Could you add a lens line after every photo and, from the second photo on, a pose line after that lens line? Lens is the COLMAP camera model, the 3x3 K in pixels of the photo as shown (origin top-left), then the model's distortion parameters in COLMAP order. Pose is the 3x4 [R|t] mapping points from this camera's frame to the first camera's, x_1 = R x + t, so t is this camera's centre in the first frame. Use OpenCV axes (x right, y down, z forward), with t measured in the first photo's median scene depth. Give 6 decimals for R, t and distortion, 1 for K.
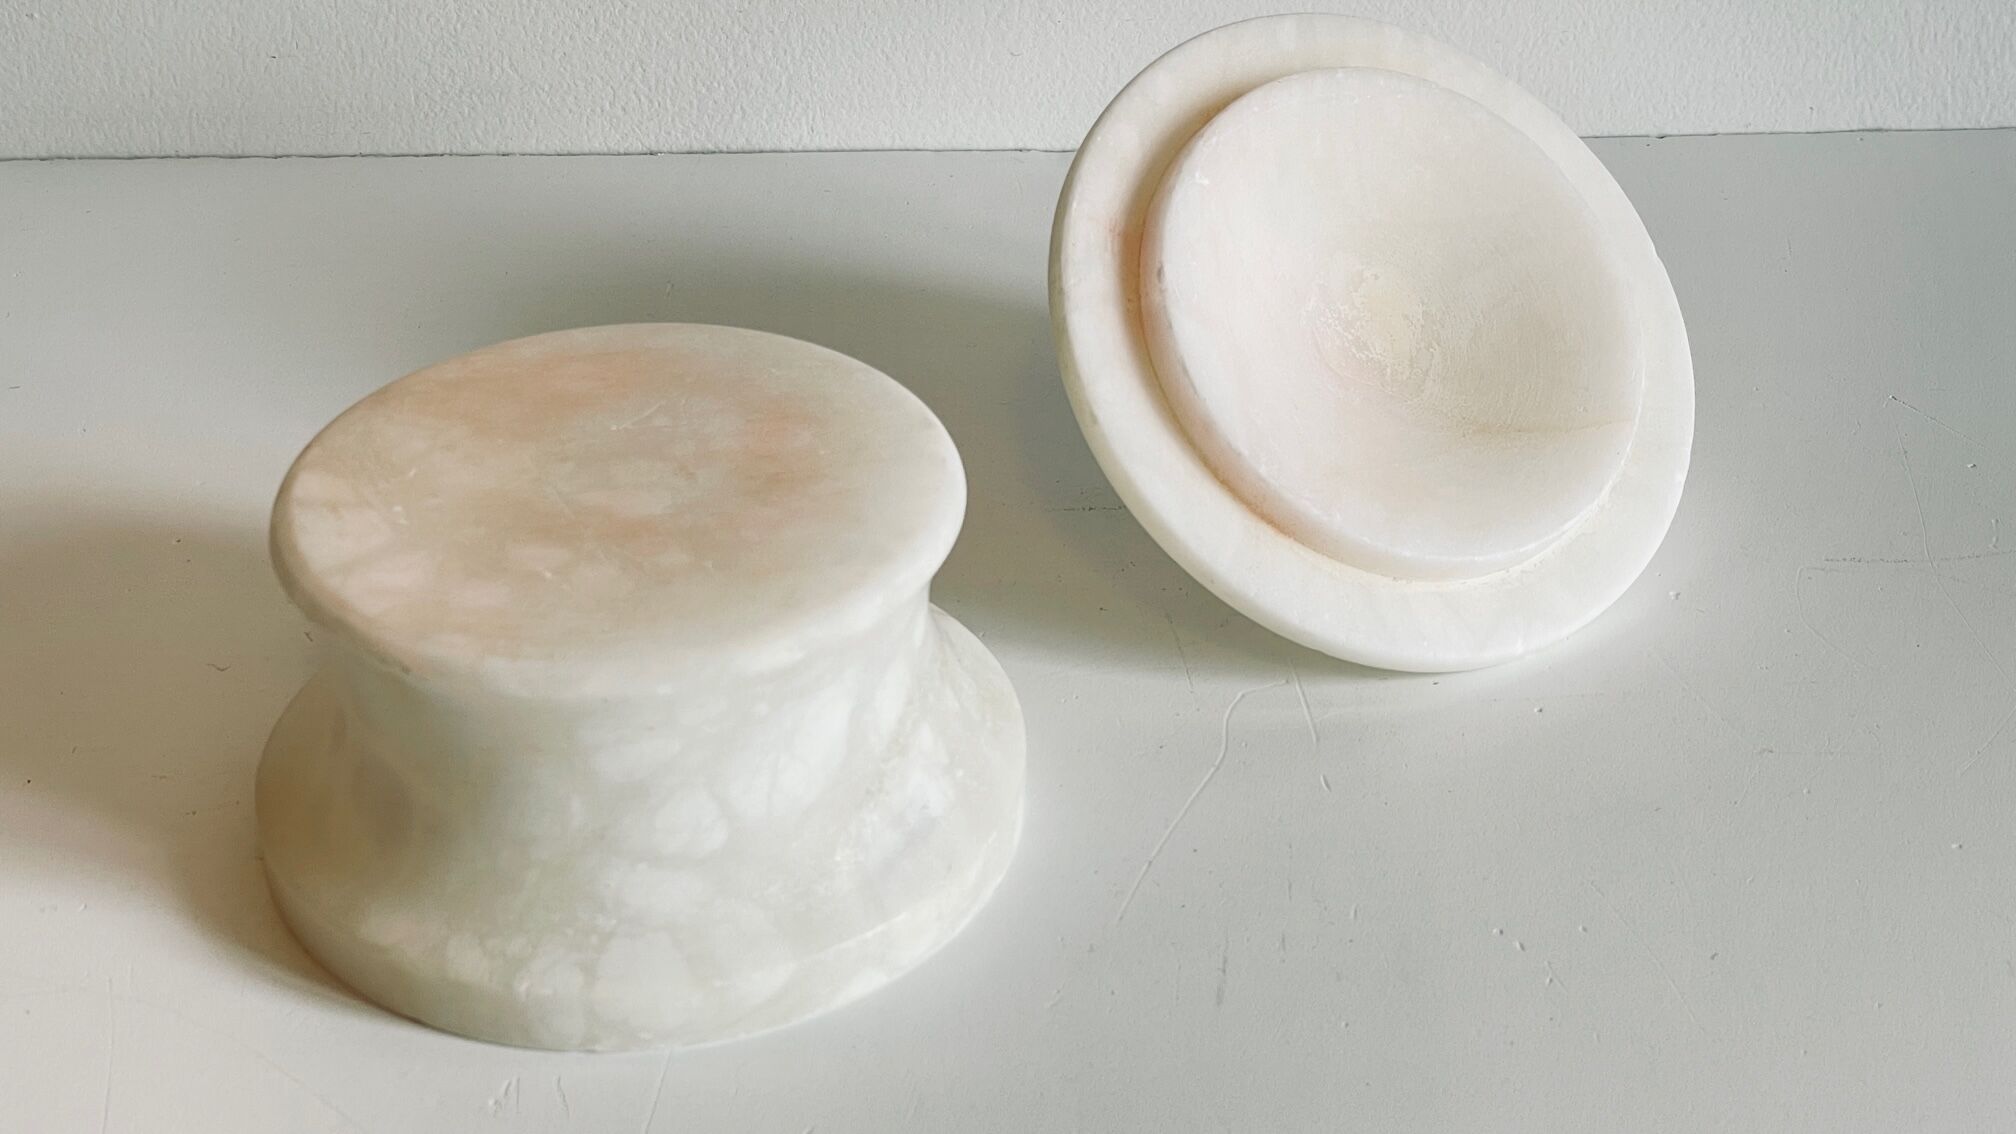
lens RADIAL K [[3292.0, 0, 1127.0], [0, 3292.0, 640.1], [0, 0, 1]] dist [0.073886, 0.000000]
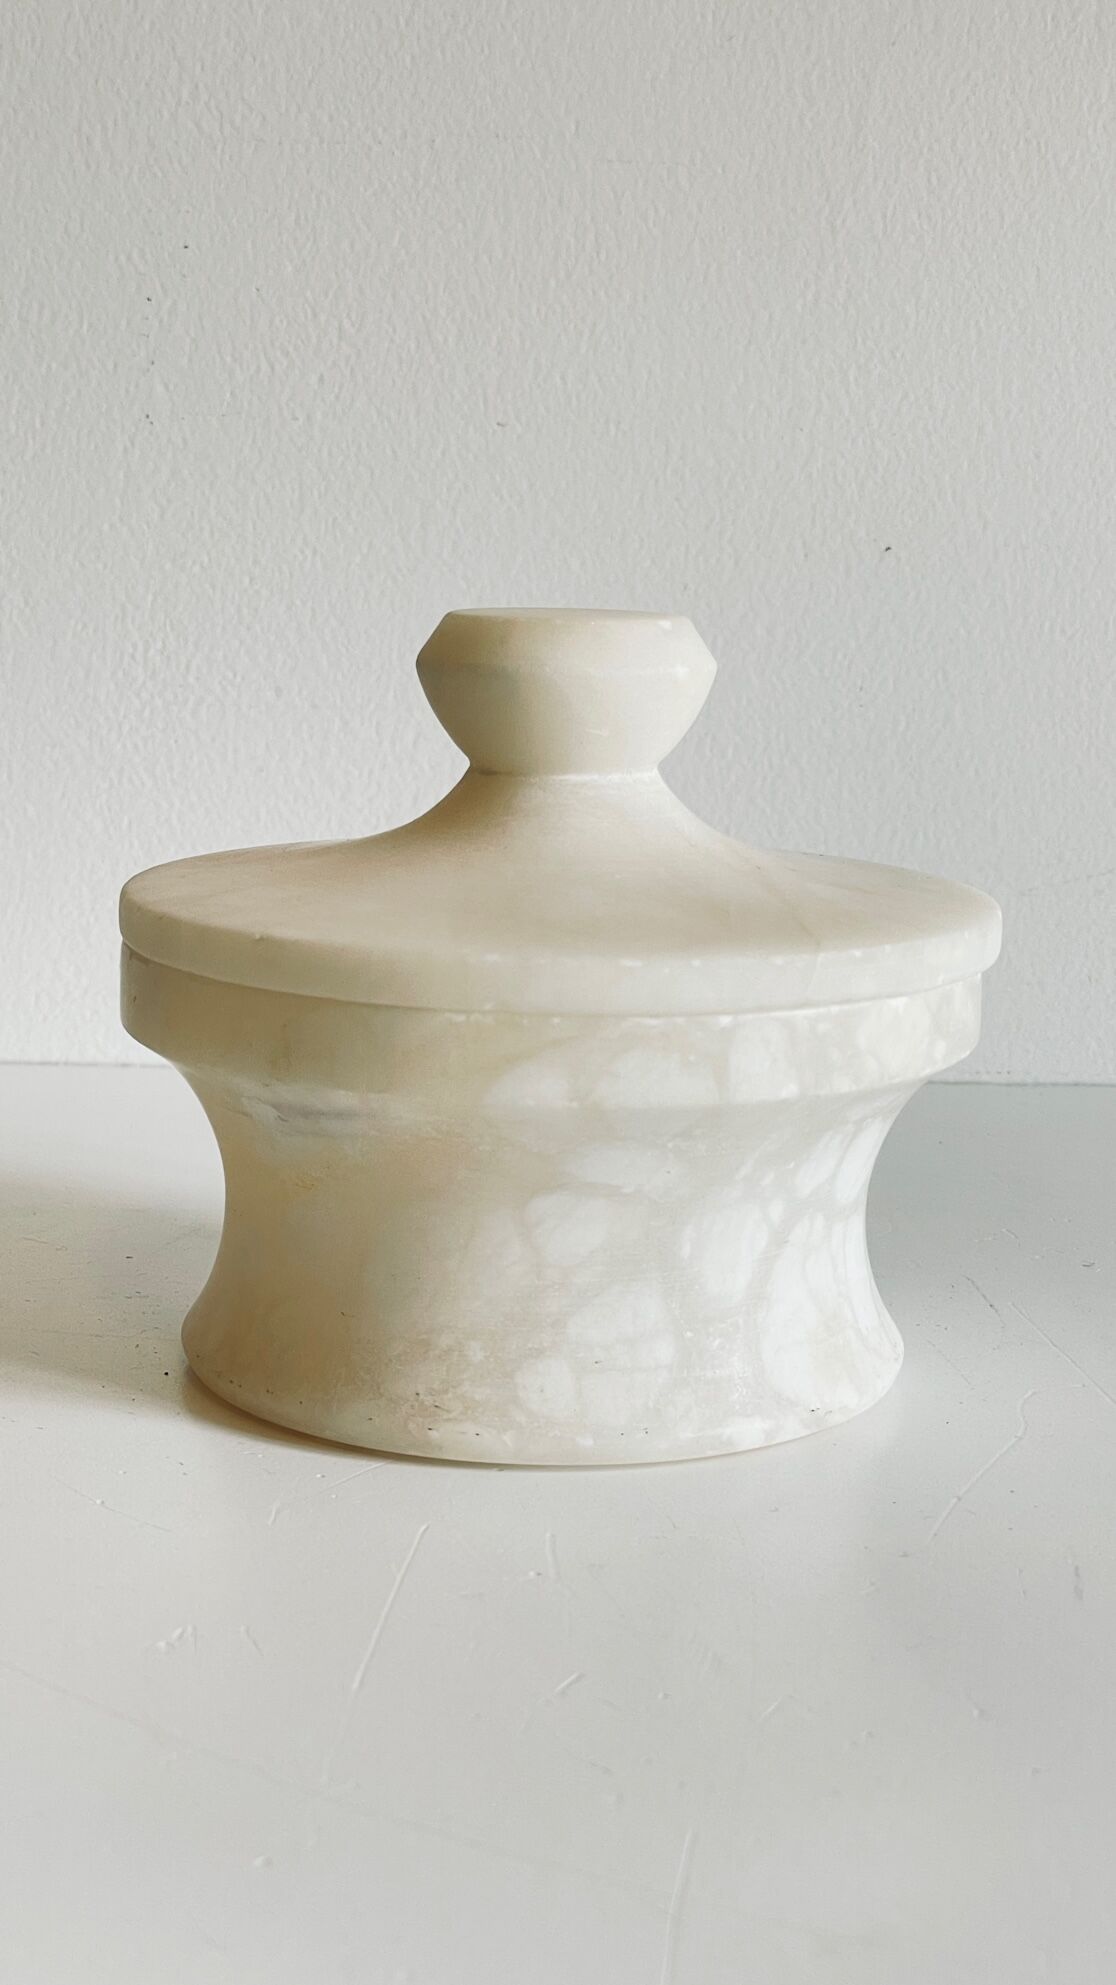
lens RADIAL K [[3241.3, 0, 589.3], [0, 3241.3, 1009.7], [0, 0, 1]] dist [0.073886, 0.000000]
pose [[0.999601, 0.025331, 0.012498, -0.093160], [-0.018058, 0.913321, -0.406840, 0.273595], [-0.021720, 0.406452, 0.913414, 0.215944]]
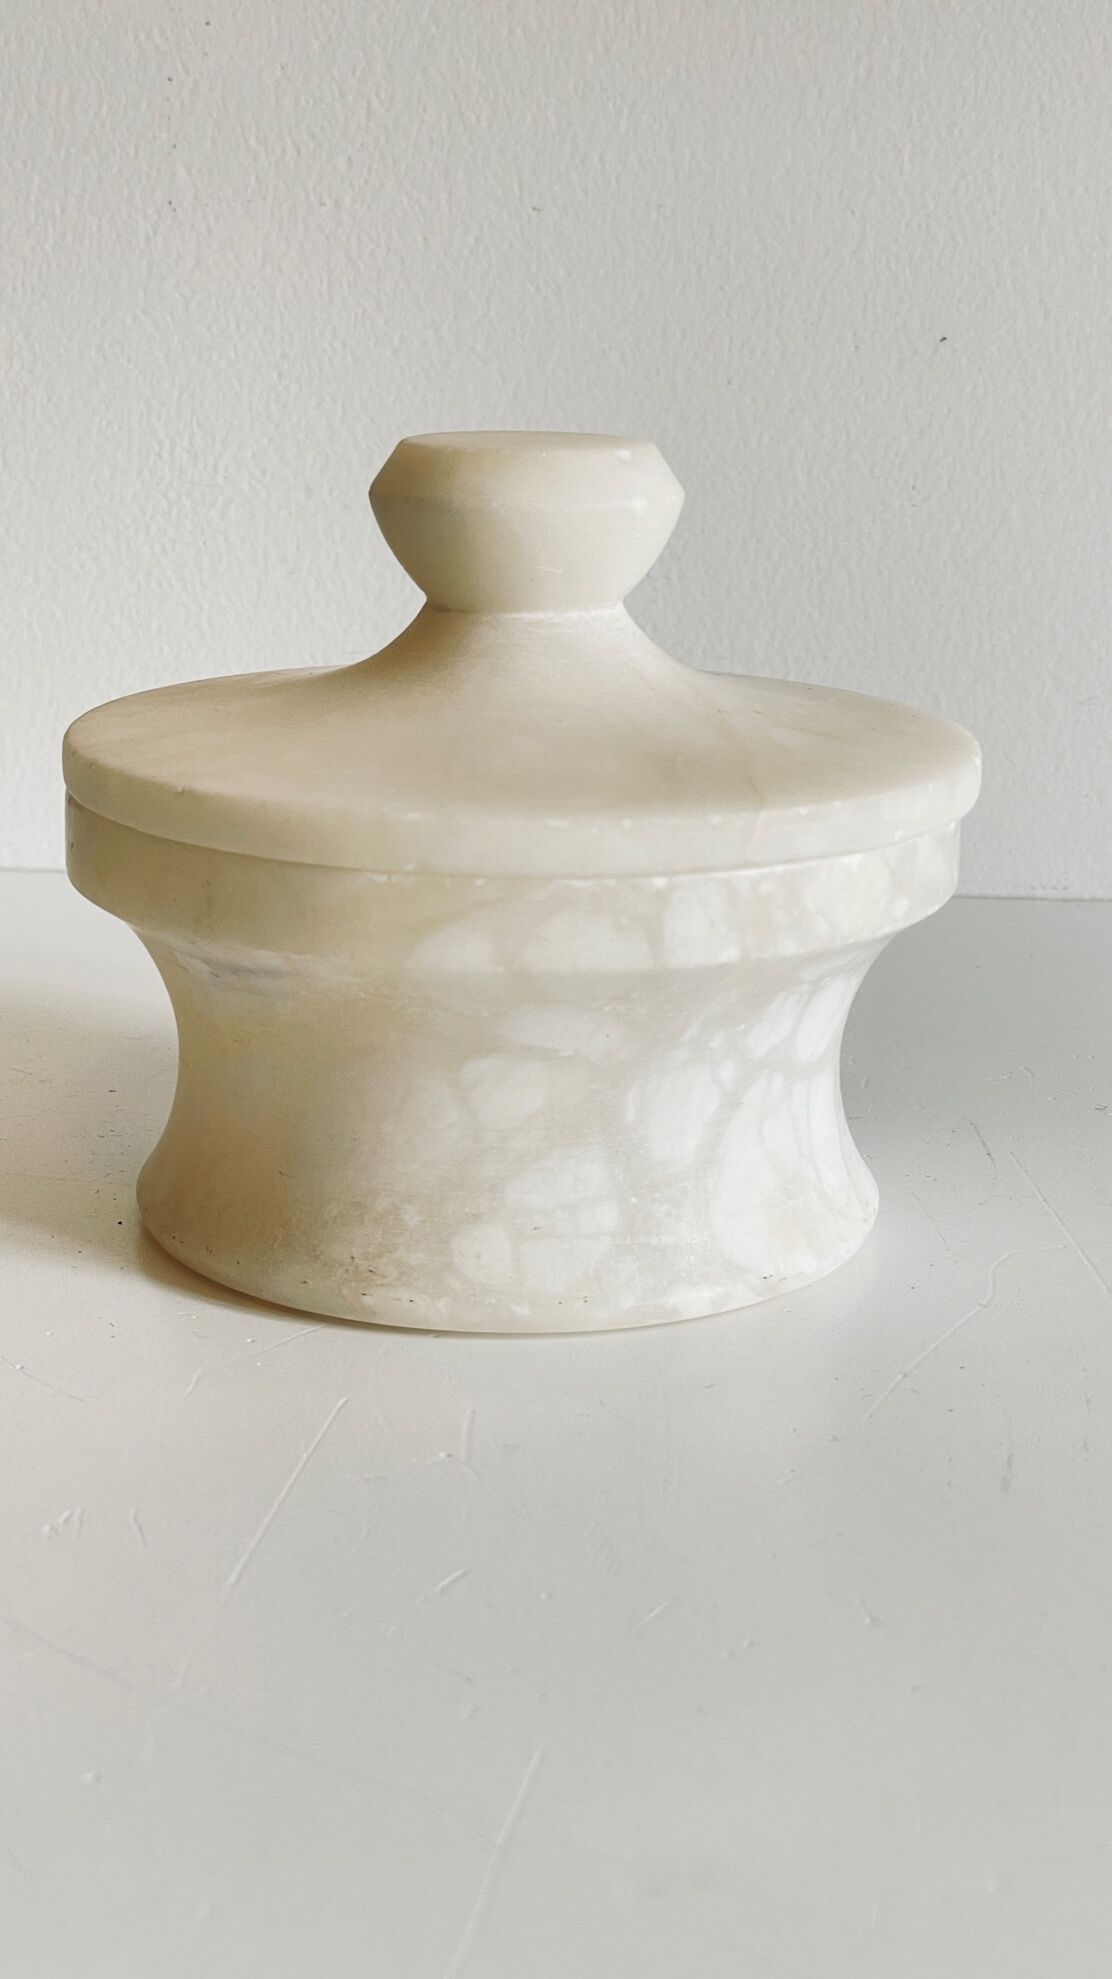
lens RADIAL K [[3231.5, 0, 593.4], [0, 3231.5, 1021.7], [0, 0, 1]] dist [0.073886, 0.000000]
pose [[0.998180, 0.035032, -0.049083, -0.030995], [-0.049140, 0.944317, -0.325348, 0.233086], [0.034952, 0.327167, 0.944320, 0.235064]]
